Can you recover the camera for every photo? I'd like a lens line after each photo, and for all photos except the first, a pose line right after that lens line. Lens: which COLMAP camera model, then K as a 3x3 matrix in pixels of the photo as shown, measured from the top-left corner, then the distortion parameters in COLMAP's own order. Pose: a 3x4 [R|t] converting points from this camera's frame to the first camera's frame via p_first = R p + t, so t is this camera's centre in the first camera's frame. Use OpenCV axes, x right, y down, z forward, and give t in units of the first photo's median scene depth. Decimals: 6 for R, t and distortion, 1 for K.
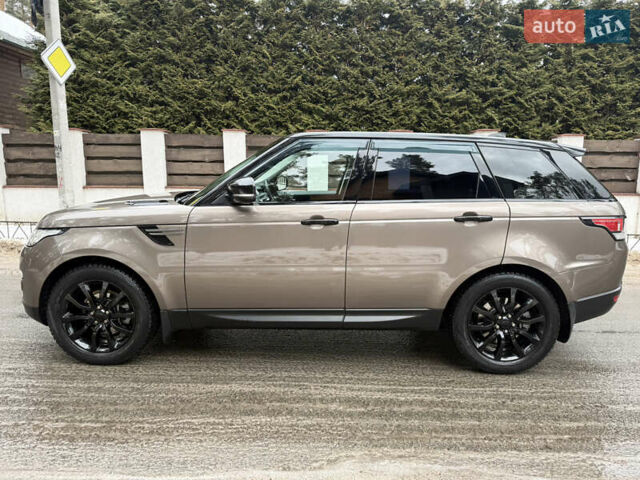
lens RADIAL K [[443.9, 0, 320.0], [0, 443.9, 240.4], [0, 0, 1]] dist [0.048610, -0.064689]
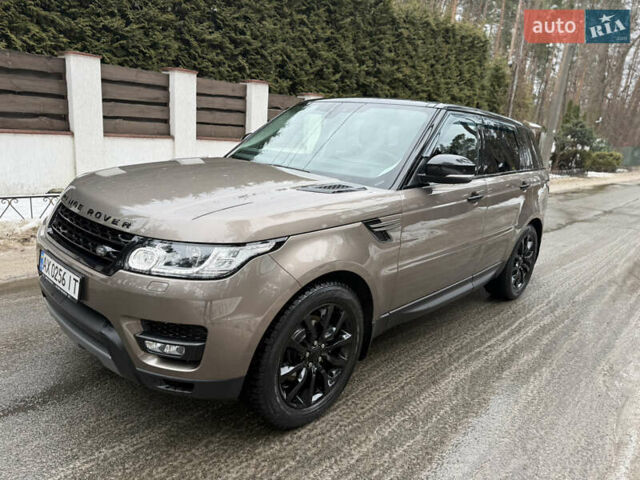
lens RADIAL K [[450.8, 0, 318.5], [0, 450.8, 237.0], [0, 0, 1]] dist [0.009666, -0.005013]
pose [[0.664743, -0.138256, 0.734168, -0.971564], [0.042145, 0.988102, 0.147916, -0.116770], [-0.745883, -0.067384, 0.662660, 0.535371]]
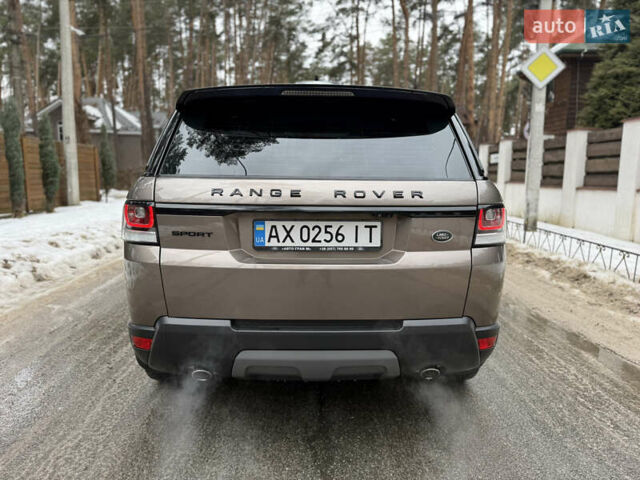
lens RADIAL K [[456.0, 0, 320.0], [0, 456.0, 240.0], [0, 0, 1]] dist [0.009420, -0.010426]
pose [[0.054151, 0.135146, -0.989345, 1.252978], [-0.168127, 0.977887, 0.124379, -0.116519], [0.984277, 0.159600, 0.075675, 1.171349]]
